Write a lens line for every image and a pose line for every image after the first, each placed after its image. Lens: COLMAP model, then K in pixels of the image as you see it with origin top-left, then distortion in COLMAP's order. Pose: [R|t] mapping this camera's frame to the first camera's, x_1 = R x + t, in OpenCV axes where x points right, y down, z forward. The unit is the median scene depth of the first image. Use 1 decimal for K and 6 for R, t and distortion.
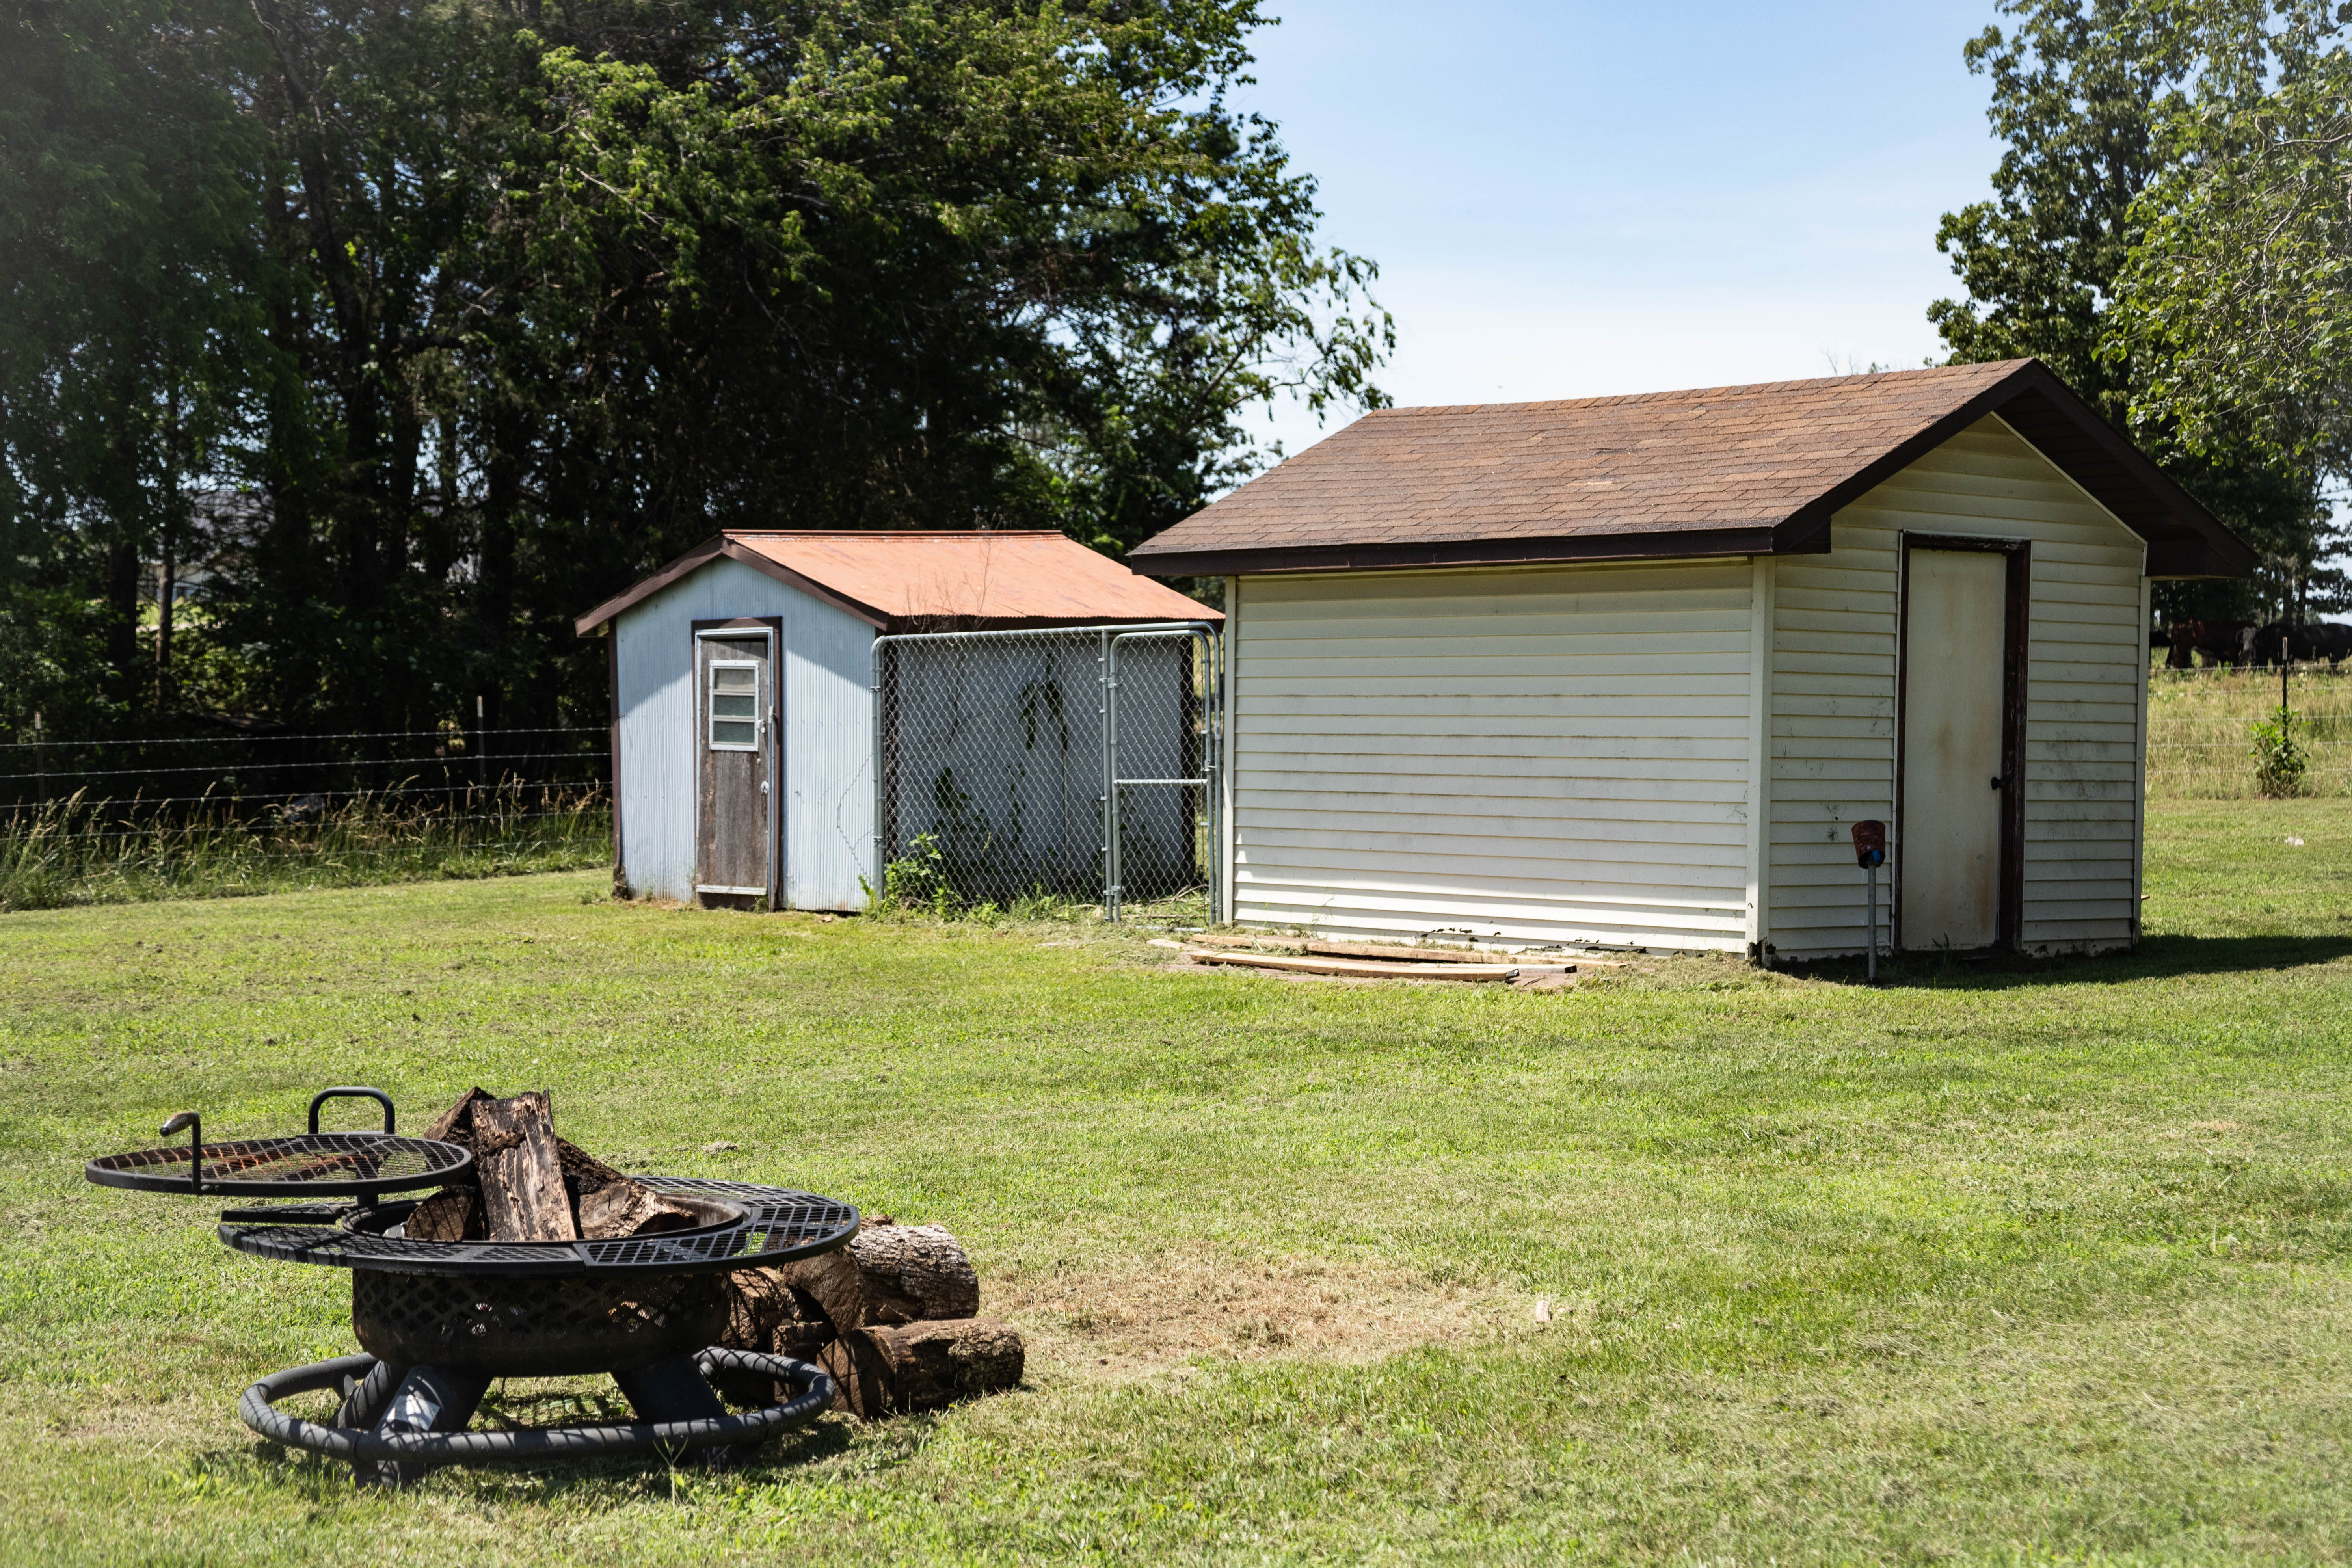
lens RADIAL K [[3746.2, 0, 1184.7], [0, 3746.2, 774.9], [0, 0, 1]] dist [0.163646, 0.000000]
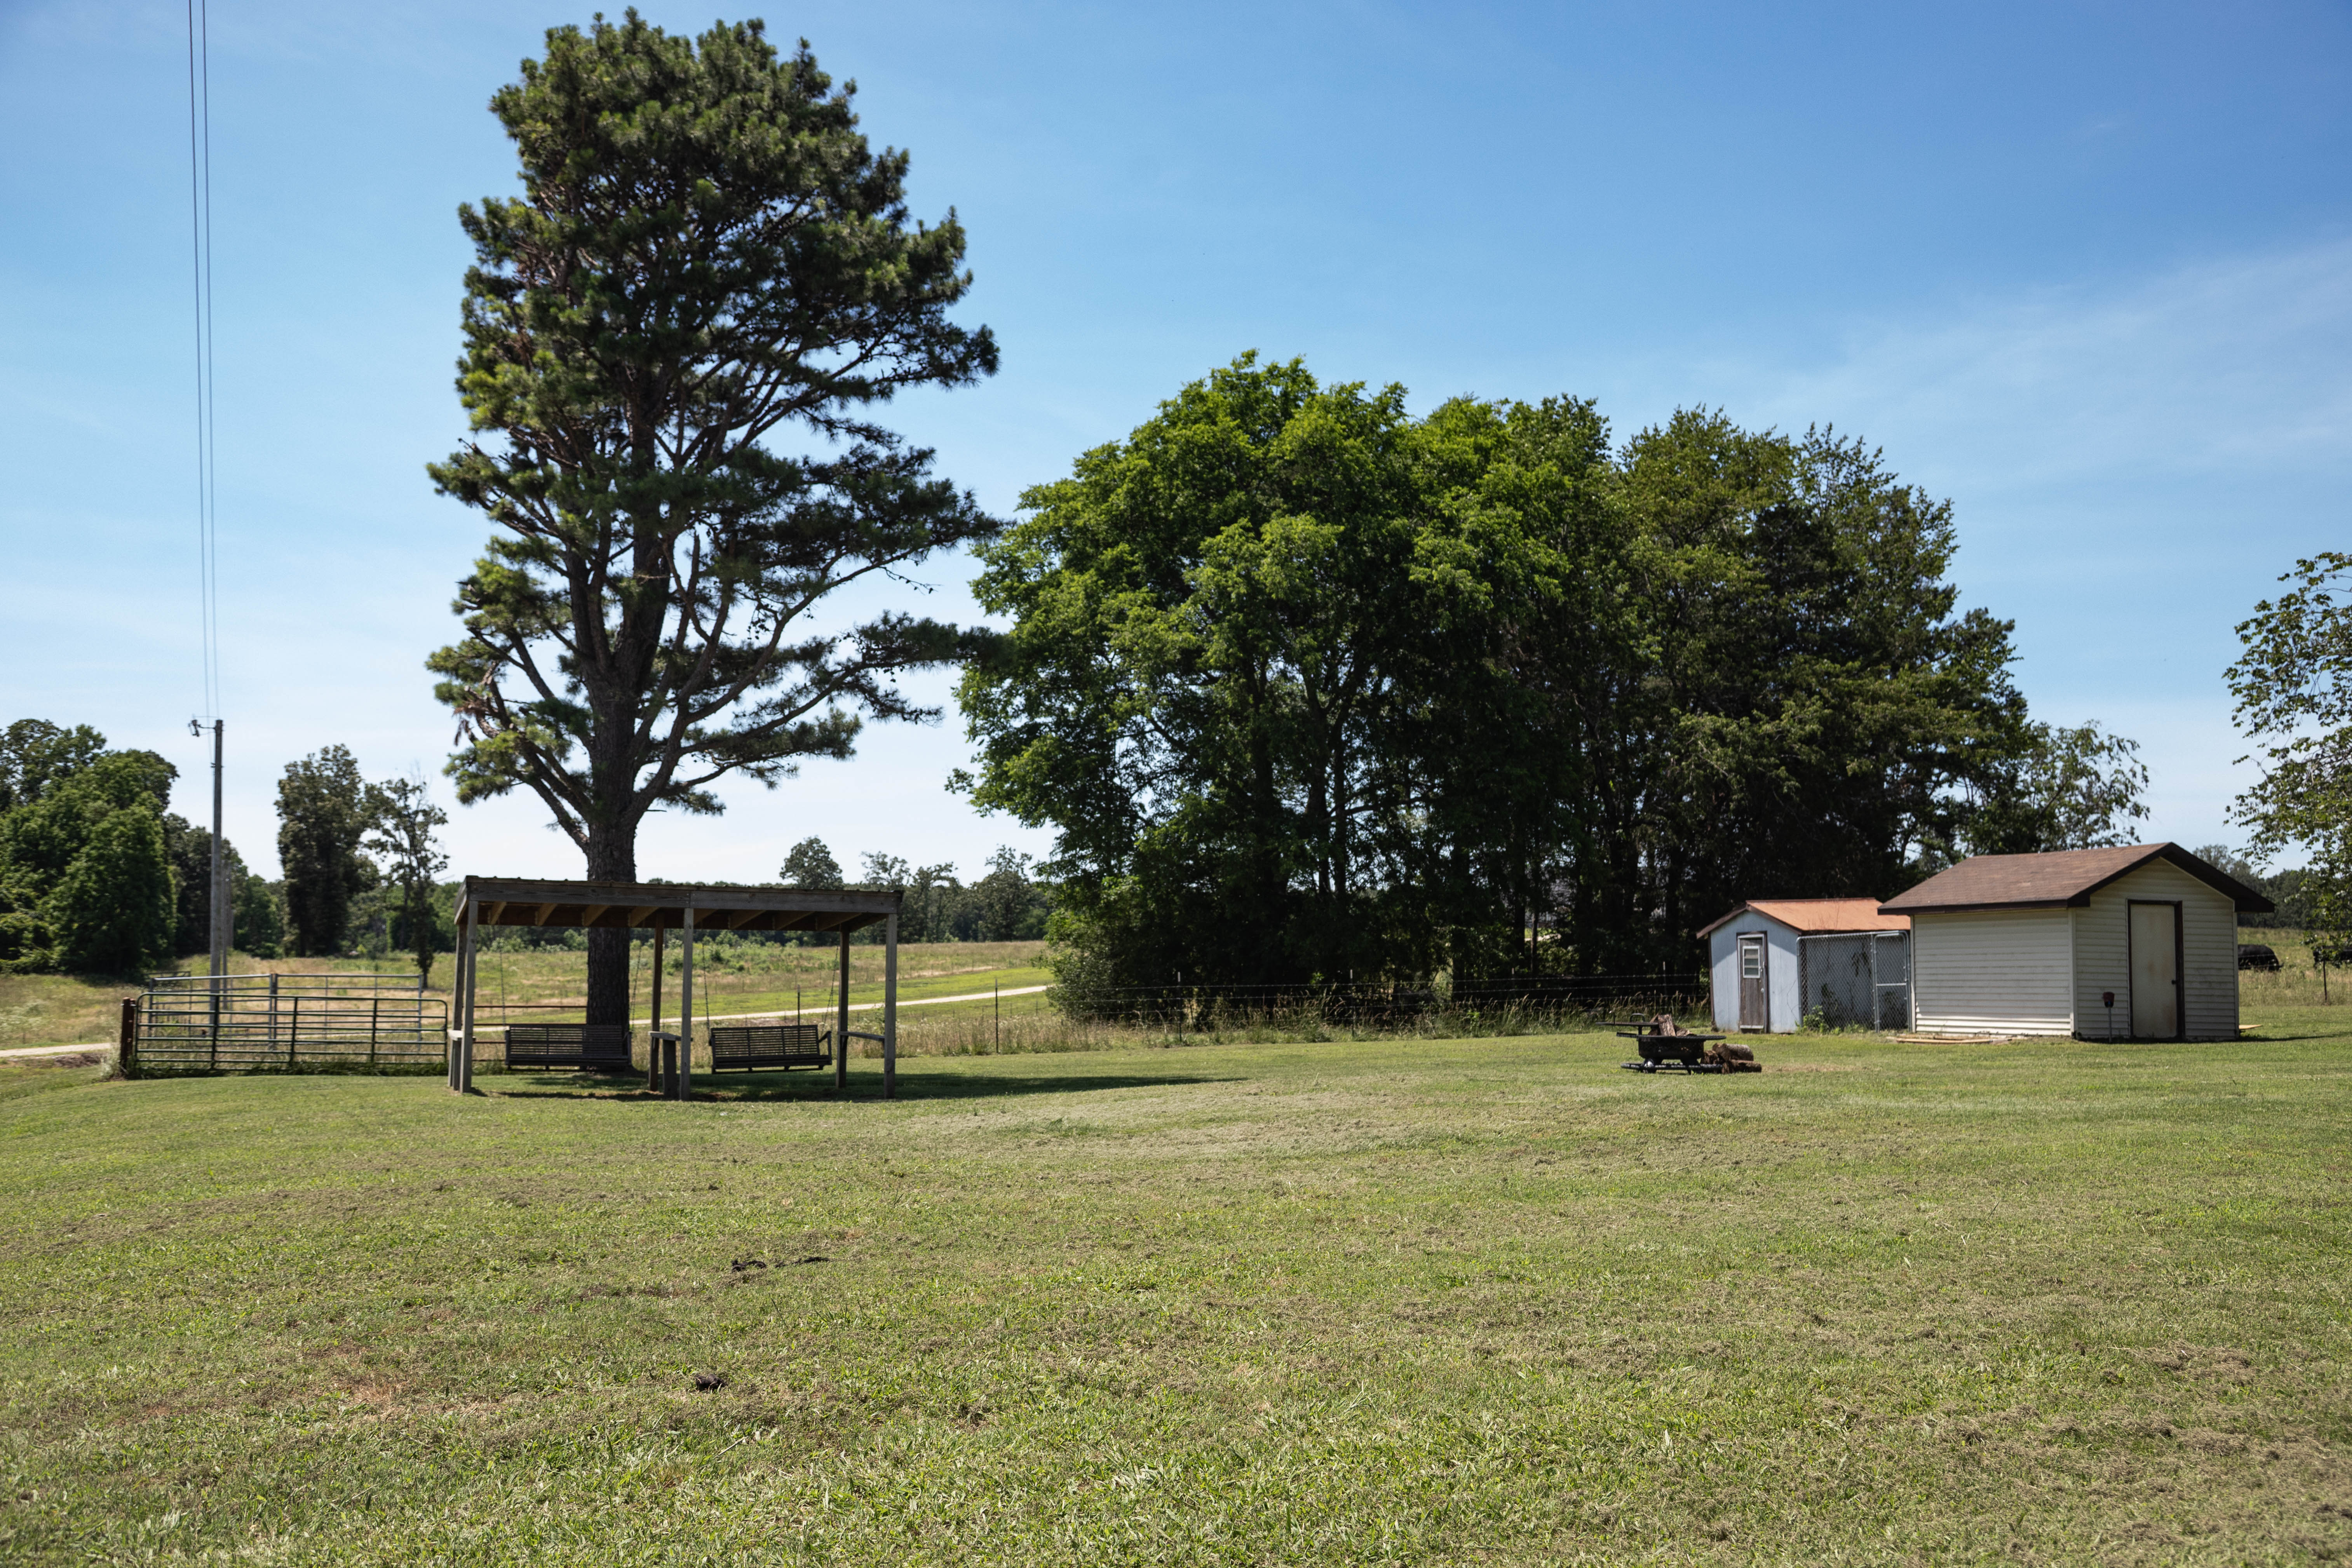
lens RADIAL K [[2258.8, 0, 1257.4], [0, 2258.8, 778.5], [0, 0, 1]] dist [0.069791, 0.000000]
pose [[0.934230, -0.038695, -0.354567, 0.145844], [-0.000528, 0.993947, -0.109863, 0.032175], [0.356671, 0.102825, 0.928554, -0.749363]]
